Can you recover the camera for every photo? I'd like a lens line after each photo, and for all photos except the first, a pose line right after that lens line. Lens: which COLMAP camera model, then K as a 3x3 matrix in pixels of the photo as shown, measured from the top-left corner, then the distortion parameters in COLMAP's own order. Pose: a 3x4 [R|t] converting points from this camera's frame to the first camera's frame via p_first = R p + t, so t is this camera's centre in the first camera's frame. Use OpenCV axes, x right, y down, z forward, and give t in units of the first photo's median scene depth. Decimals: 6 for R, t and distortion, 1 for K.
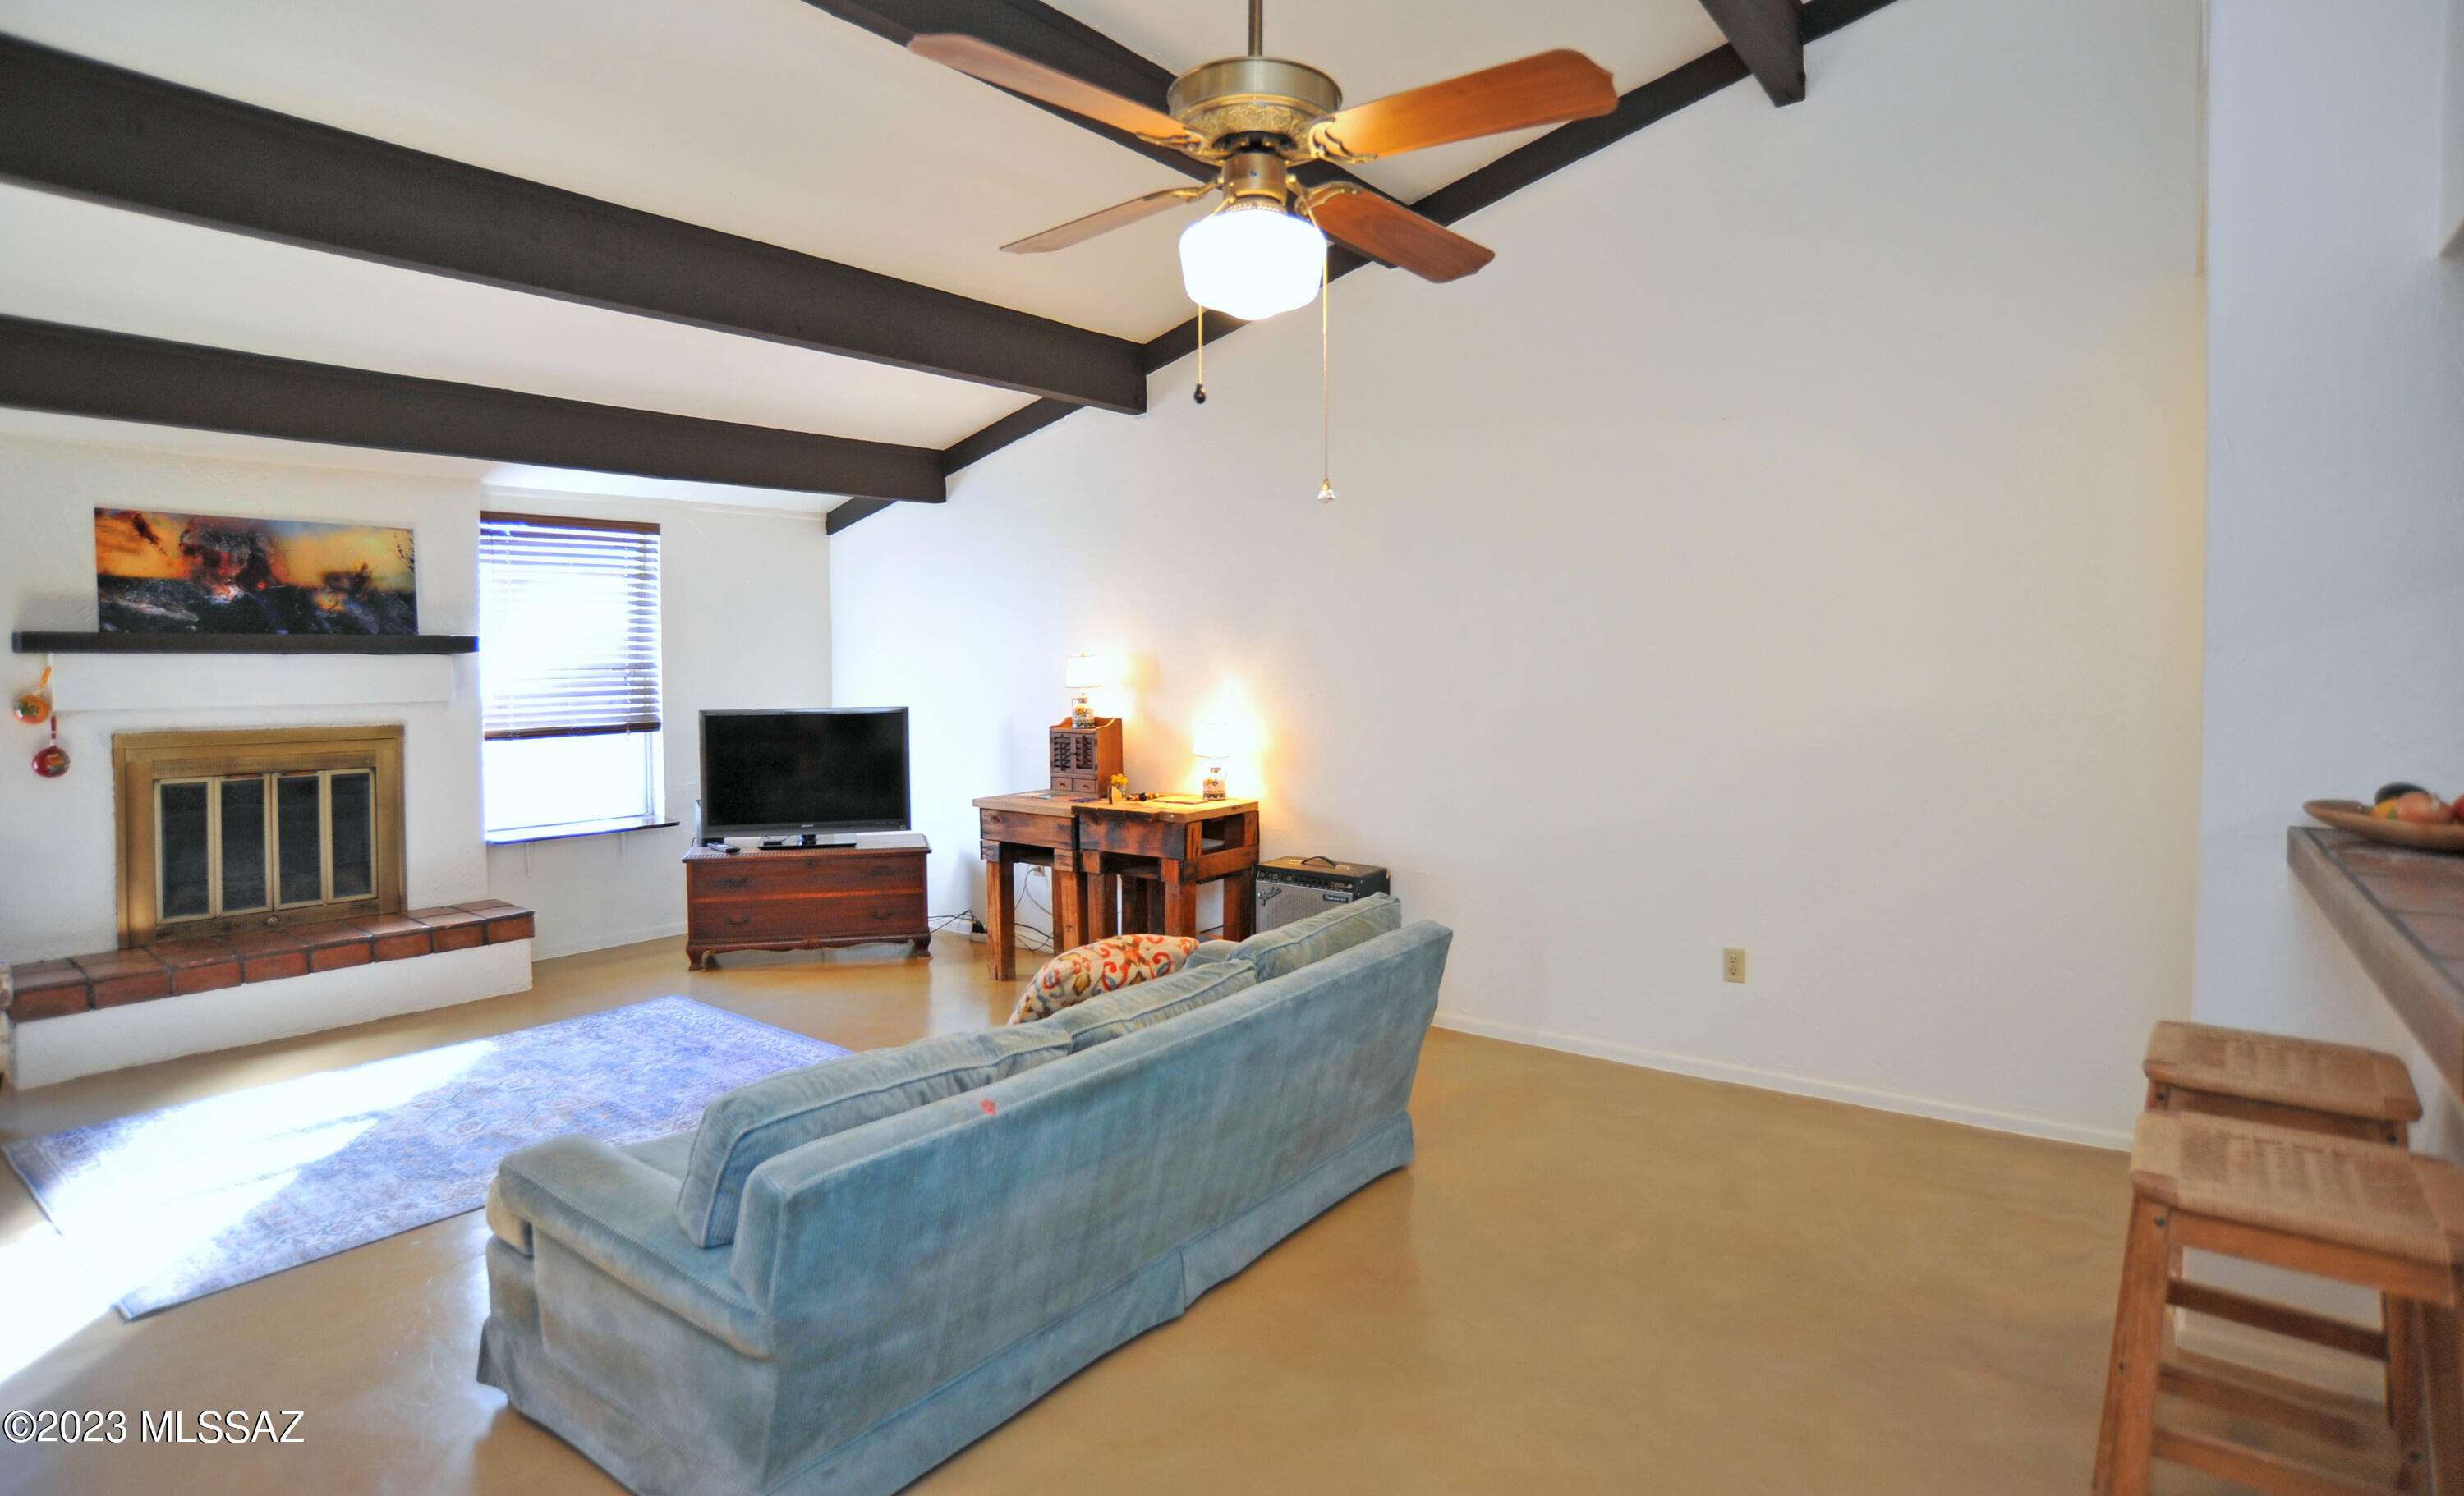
lens RADIAL K [[1257.1, 0, 1146.8], [0, 1257.1, 697.1], [0, 0, 1]] dist [-0.001248, -0.000124]
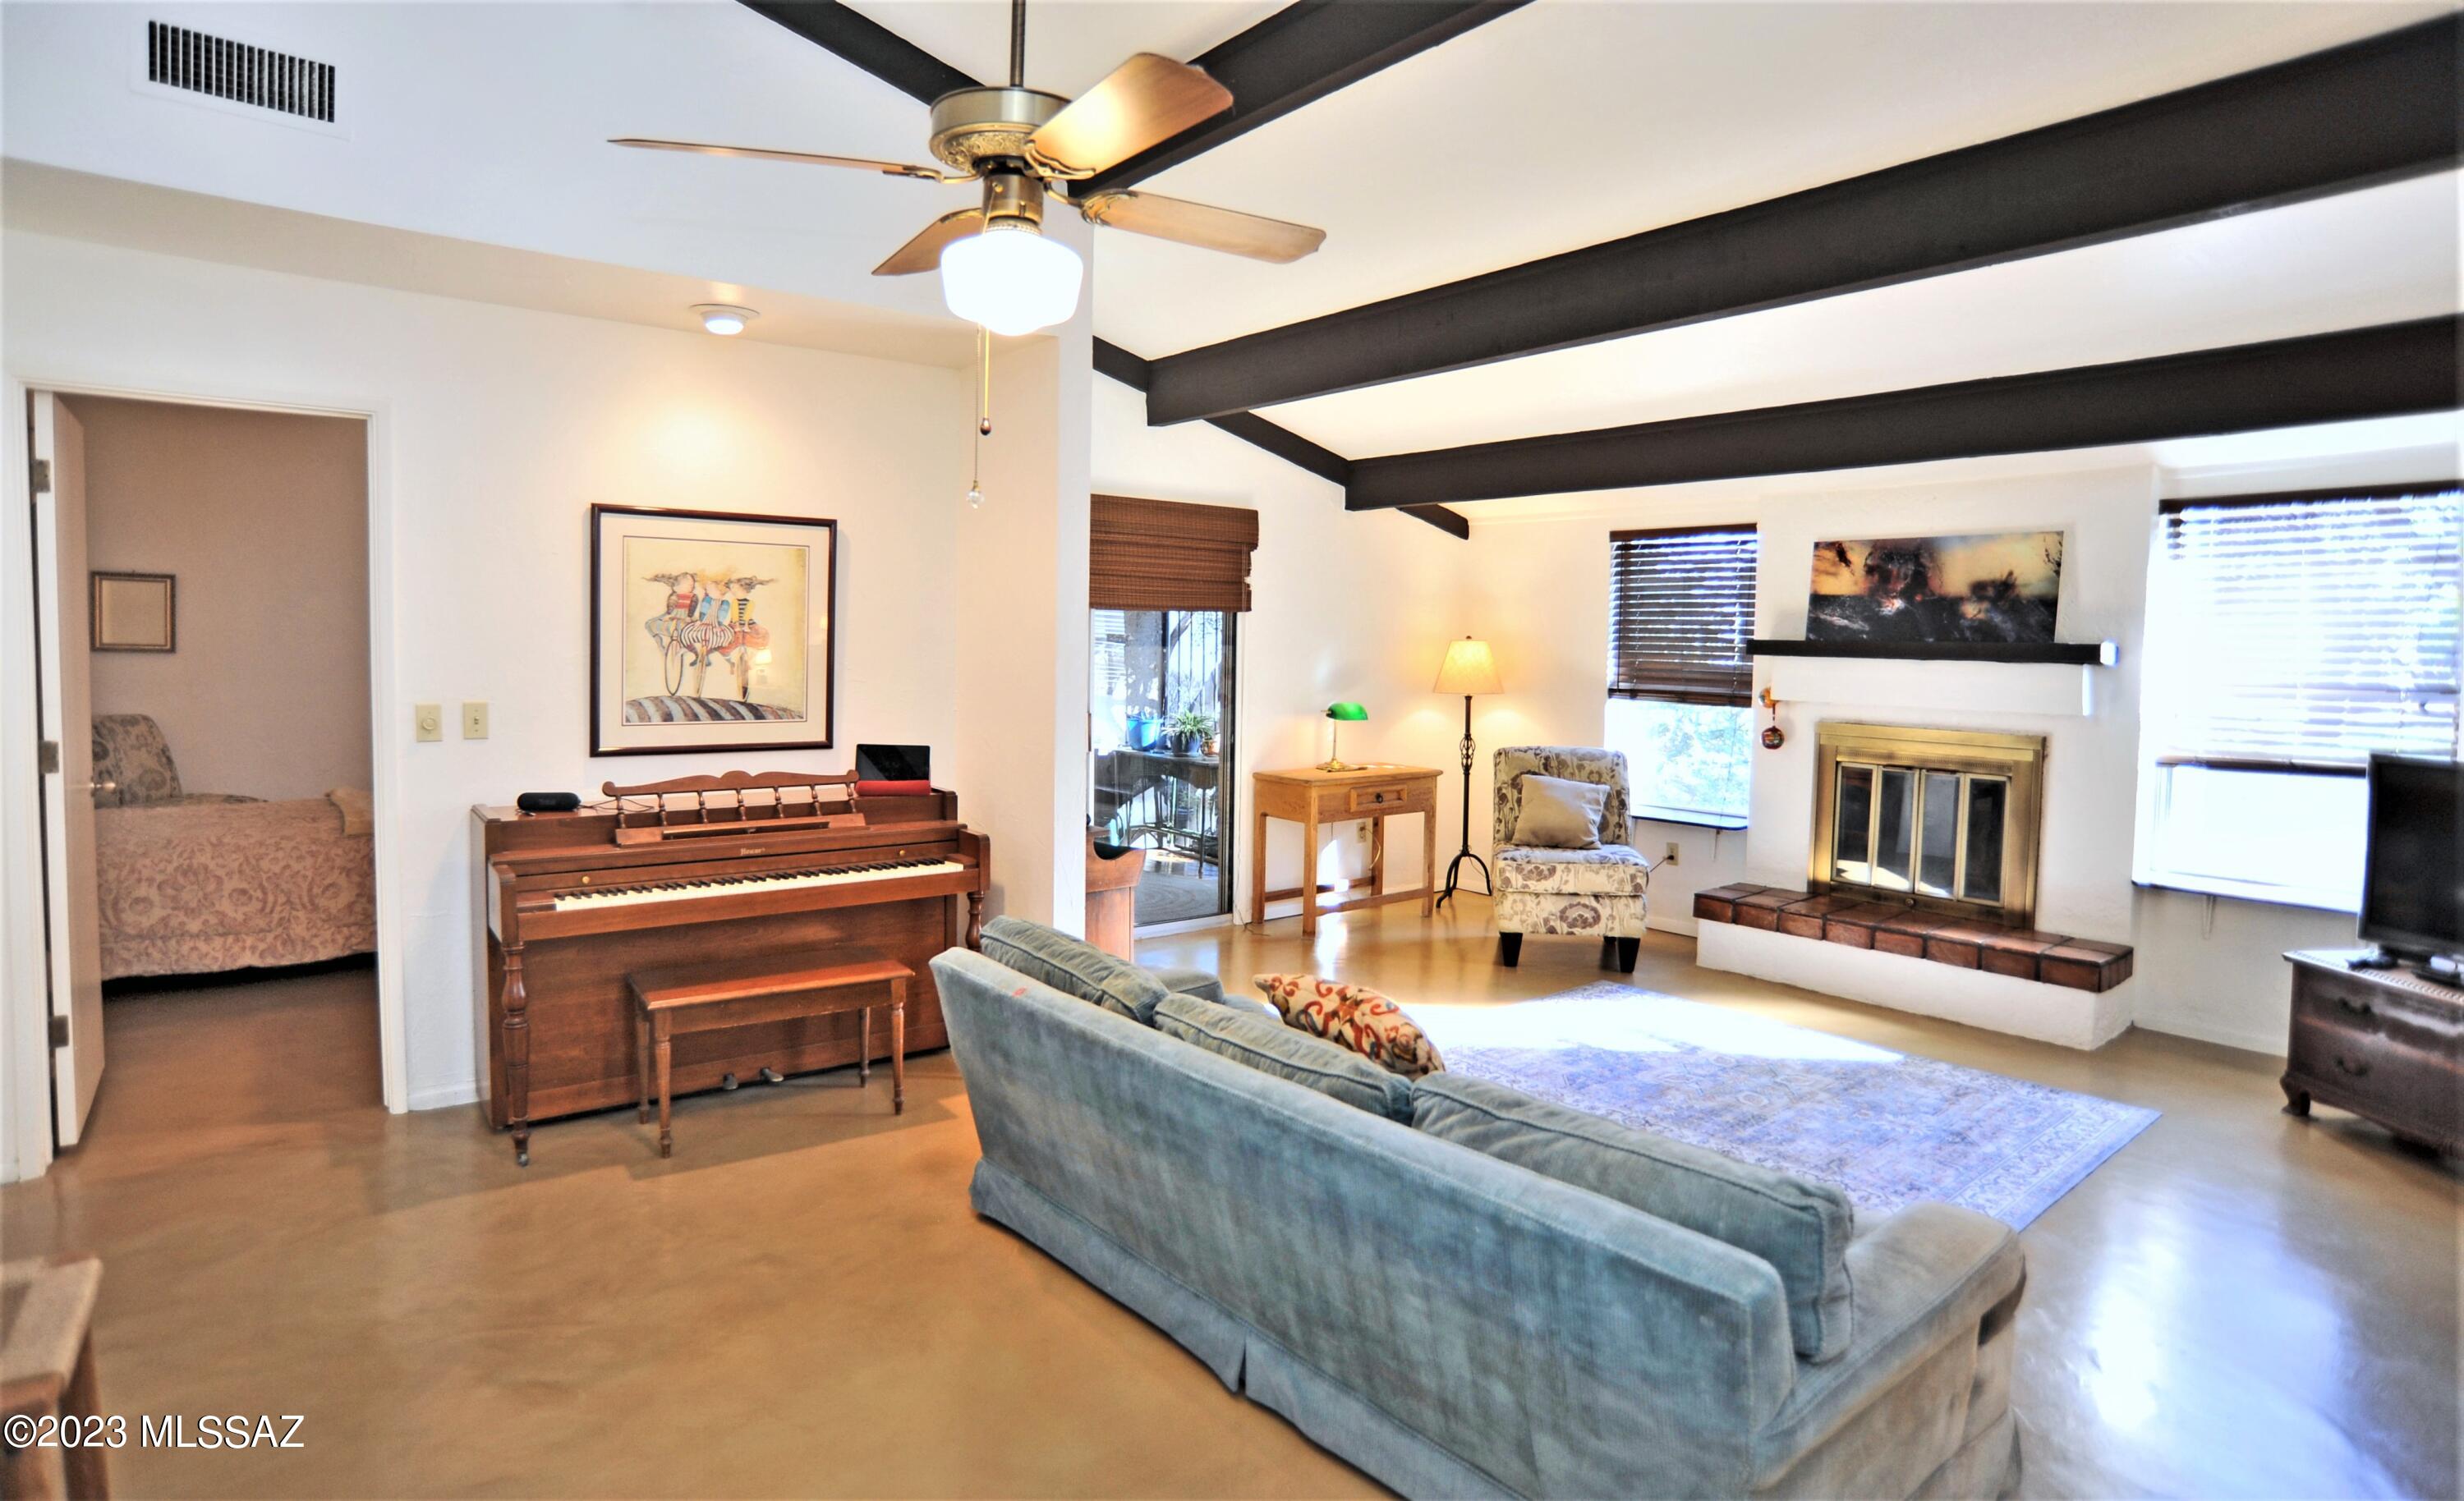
lens RADIAL K [[1282.1, 0, 1222.4], [0, 1282.1, 713.6], [0, 0, 1]] dist [-0.075745, 0.000523]
pose [[-0.182913, 0.053627, -0.981665, 0.463804], [-0.047546, 0.996860, 0.063316, -0.026777], [0.981979, 0.058256, -0.179789, 0.577745]]
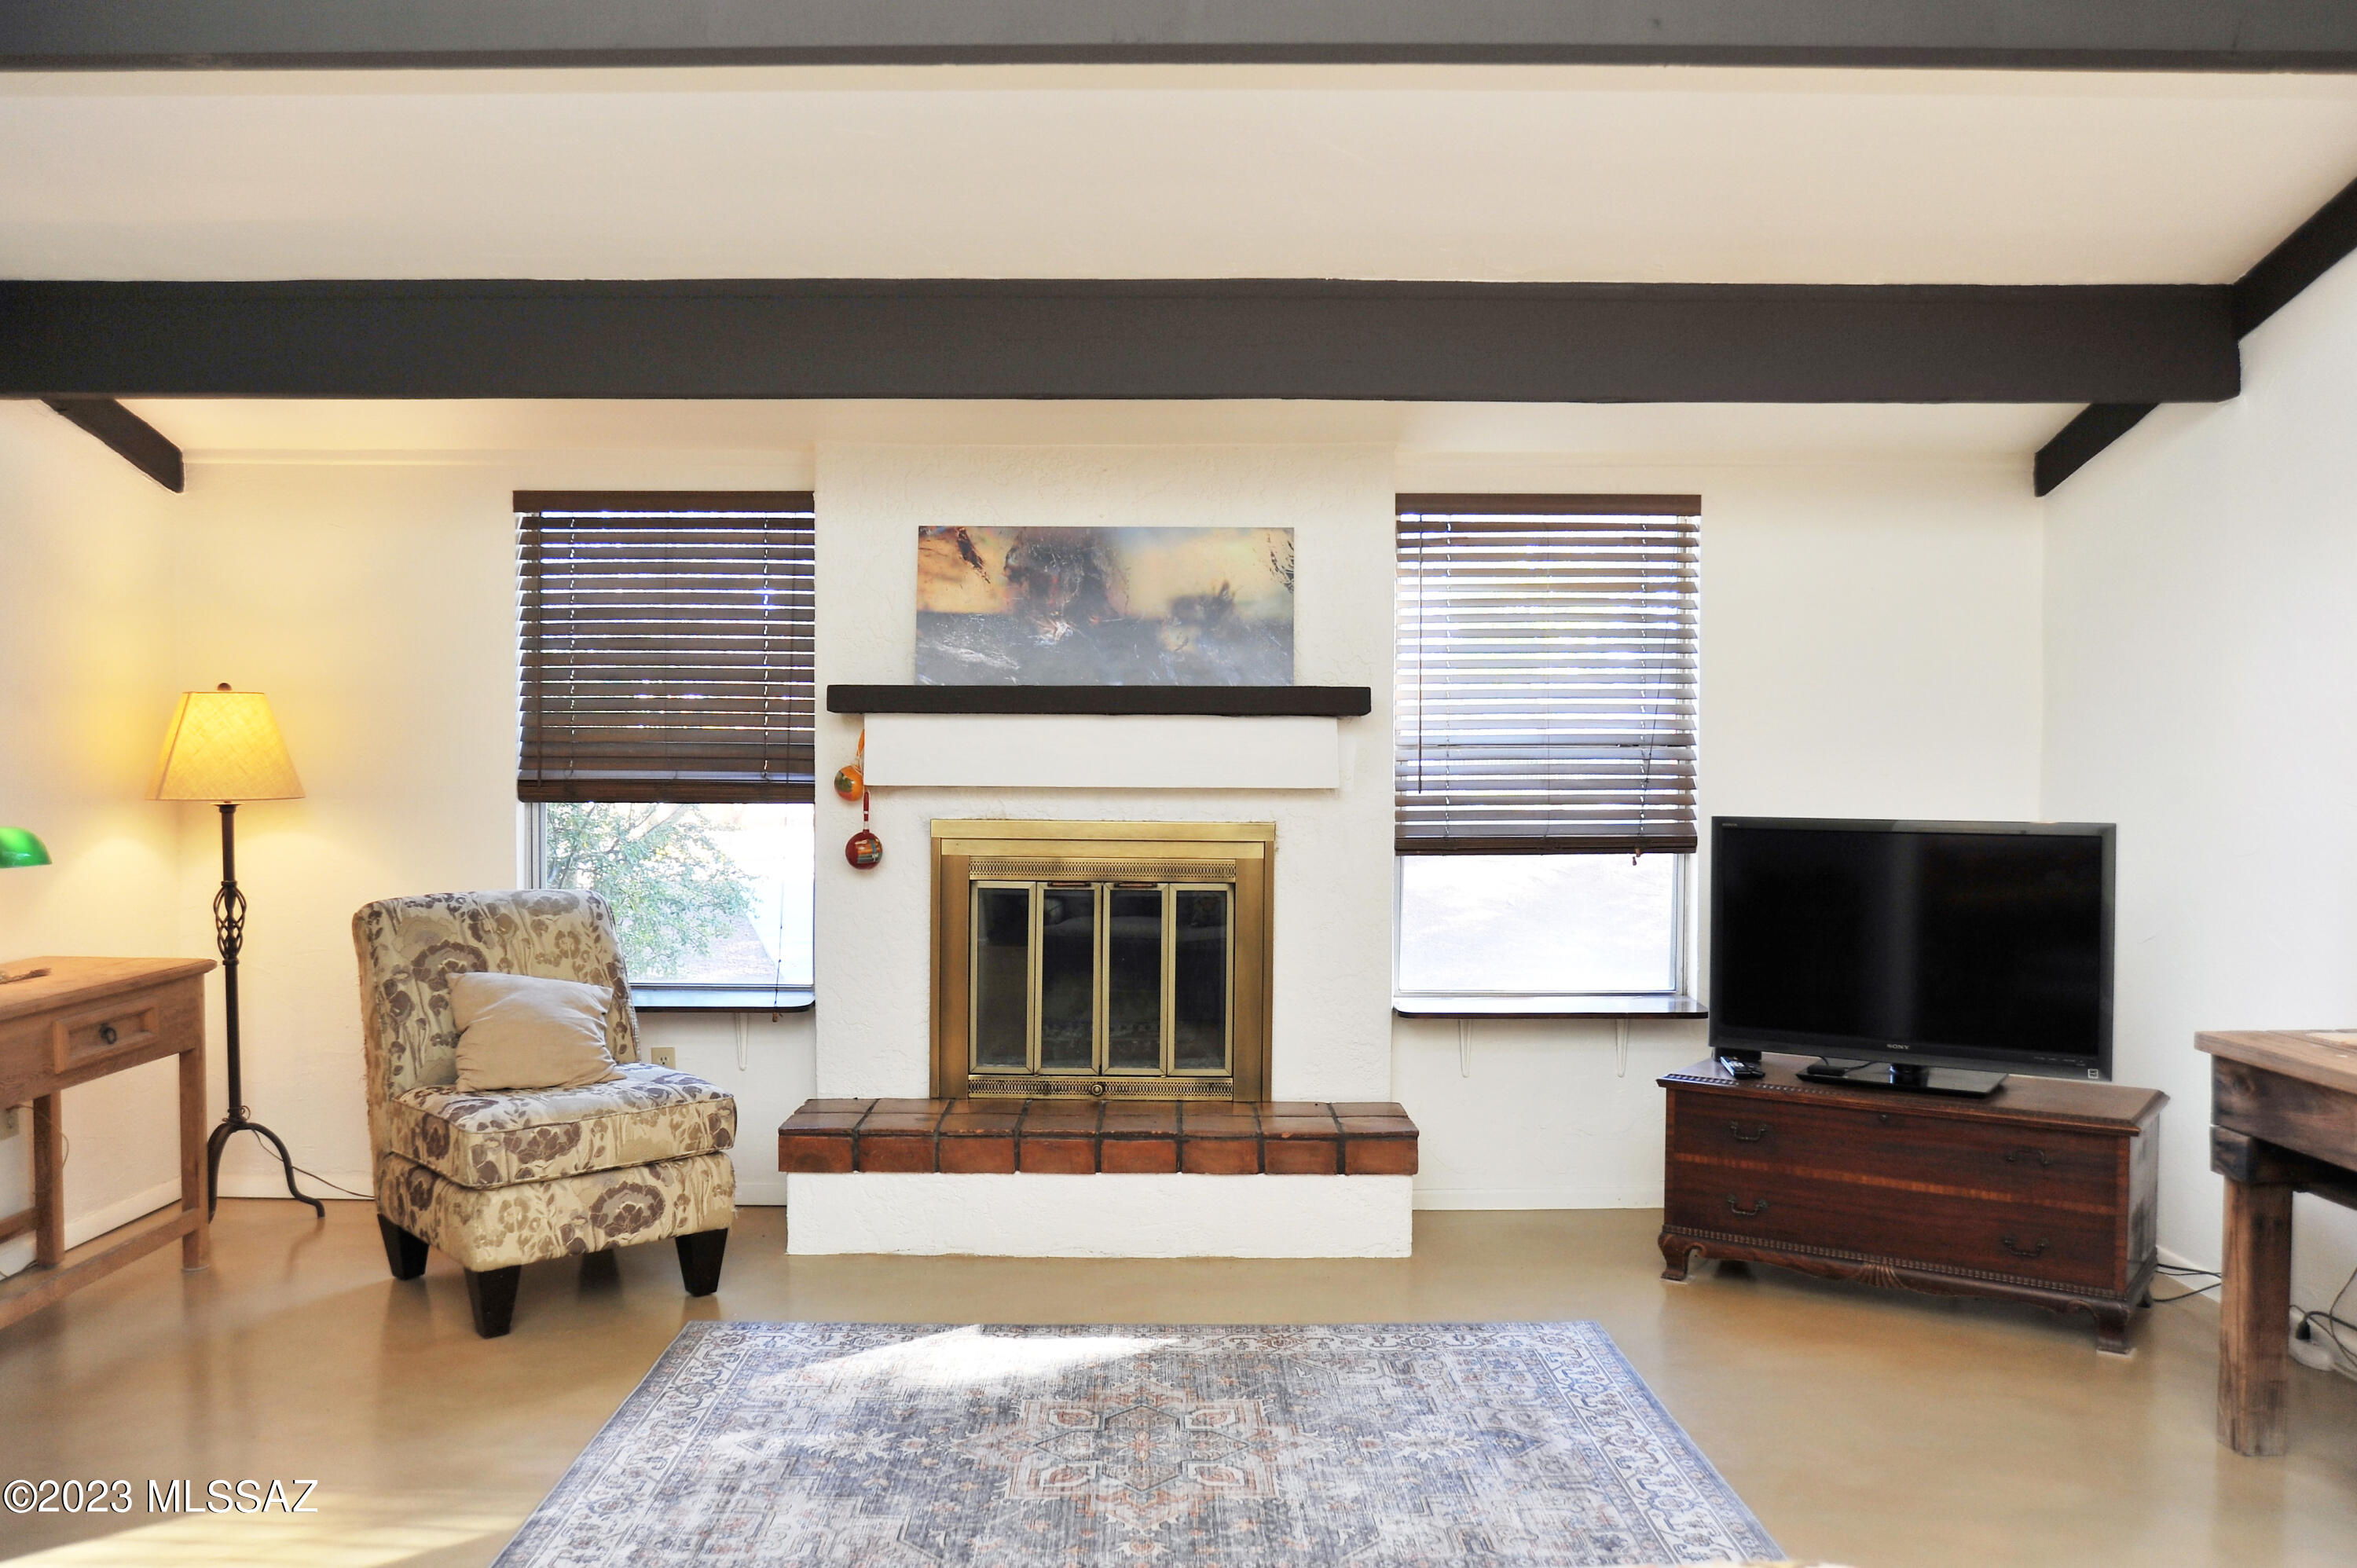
lens RADIAL K [[1823.0, 0, 1185.9], [0, 1823.0, 821.3], [0, 0, 1]] dist [-0.066488, 0.004618]
pose [[0.659506, 0.032523, -0.750995, 0.106263], [-0.030634, 0.999396, 0.016378, 0.007108], [0.751075, 0.012205, 0.660104, 0.340760]]
